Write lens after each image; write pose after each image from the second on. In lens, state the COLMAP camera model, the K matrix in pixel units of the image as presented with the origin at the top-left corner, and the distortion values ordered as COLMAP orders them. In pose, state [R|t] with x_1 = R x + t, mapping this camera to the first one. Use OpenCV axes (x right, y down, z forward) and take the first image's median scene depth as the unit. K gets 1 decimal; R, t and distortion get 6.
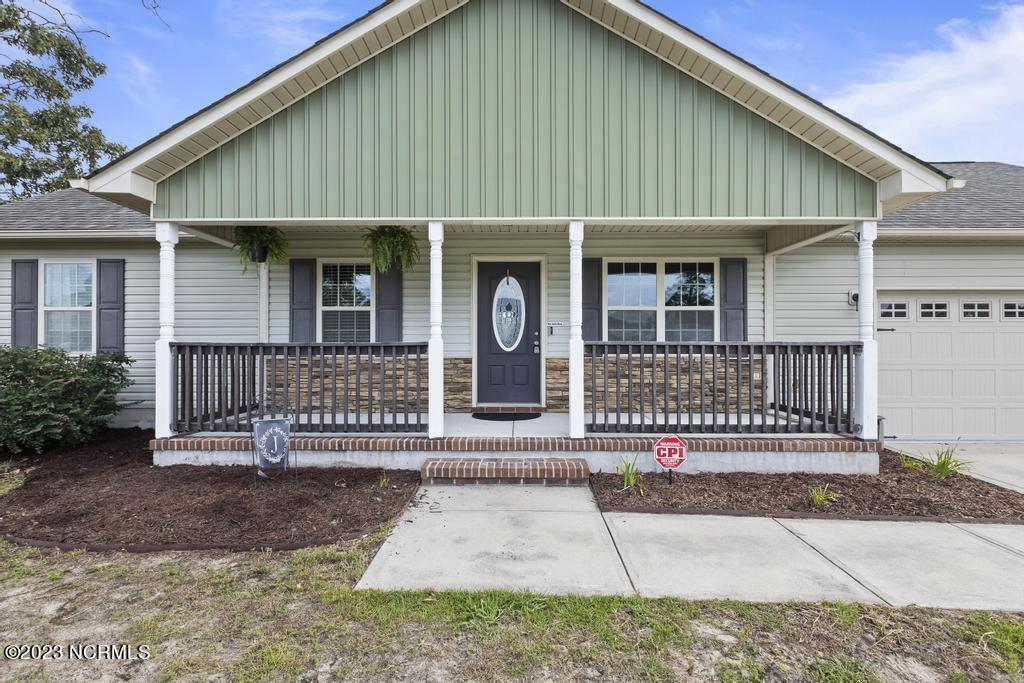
lens RADIAL K [[473.4, 0, 516.1], [0, 473.4, 348.8], [0, 0, 1]] dist [-0.005298, 0.001556]
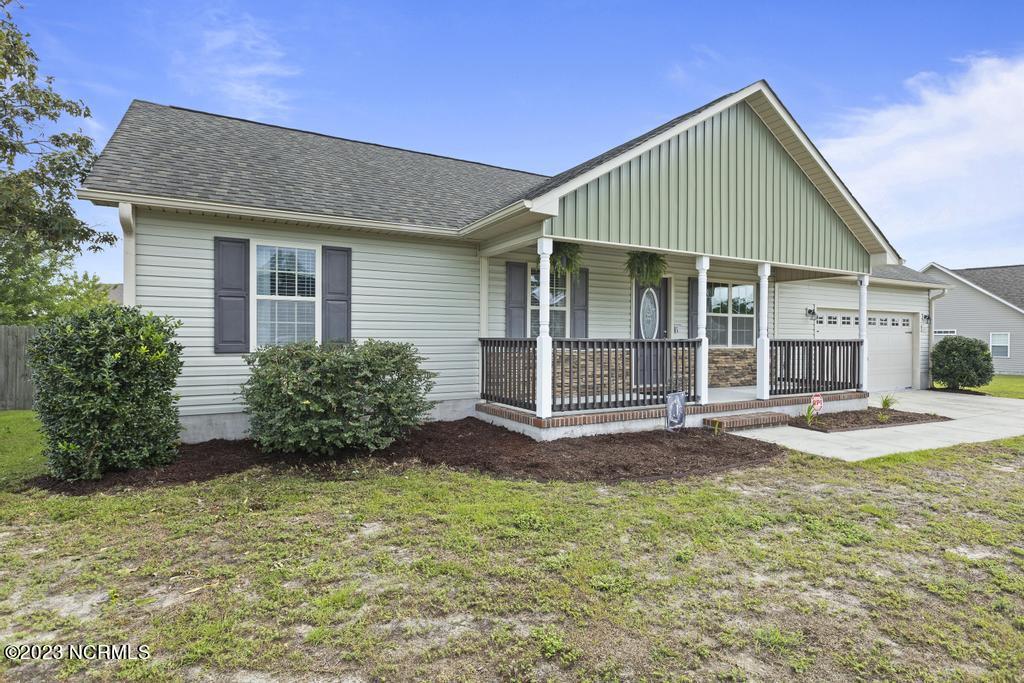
lens RADIAL K [[516.3, 0, 511.4], [0, 516.3, 339.1], [0, 0, 1]] dist [-0.014708, 0.000183]
pose [[0.867661, 0.002708, 0.497149, -1.076306], [0.002872, 0.999941, -0.010460, 0.002923], [-0.497148, 0.010504, 0.867602, -0.048873]]
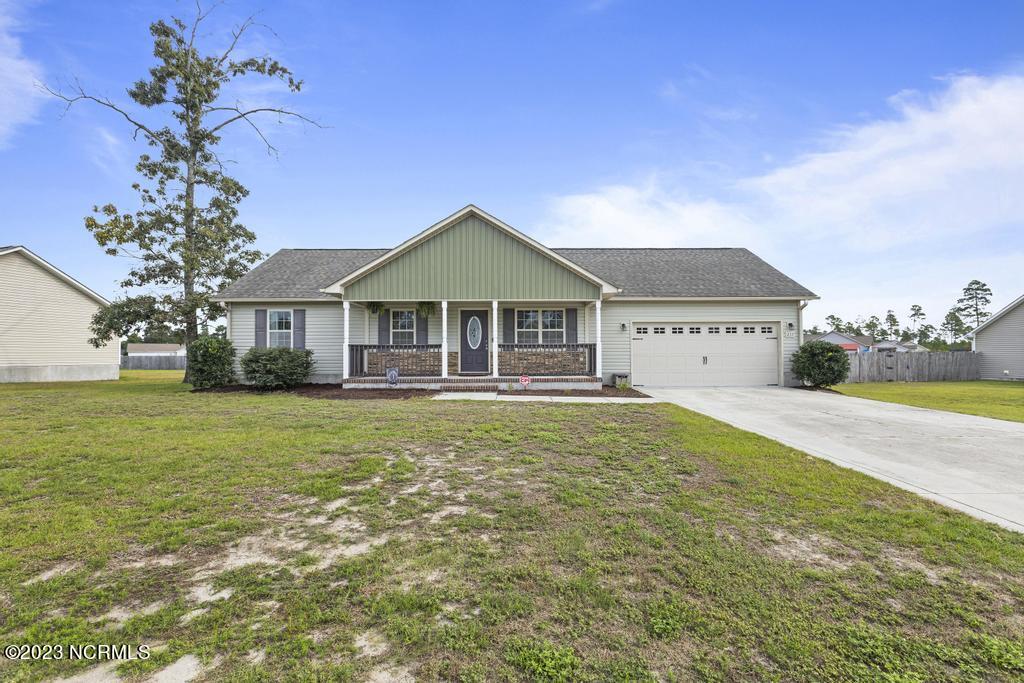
lens RADIAL K [[473.4, 0, 517.3], [0, 473.4, 355.9], [0, 0, 1]] dist [-0.005298, 0.001556]
pose [[0.999698, -0.003818, 0.024285, 0.139947], [0.004009, 0.999961, -0.007842, 0.058854], [-0.024254, 0.007936, 0.999674, -1.322806]]
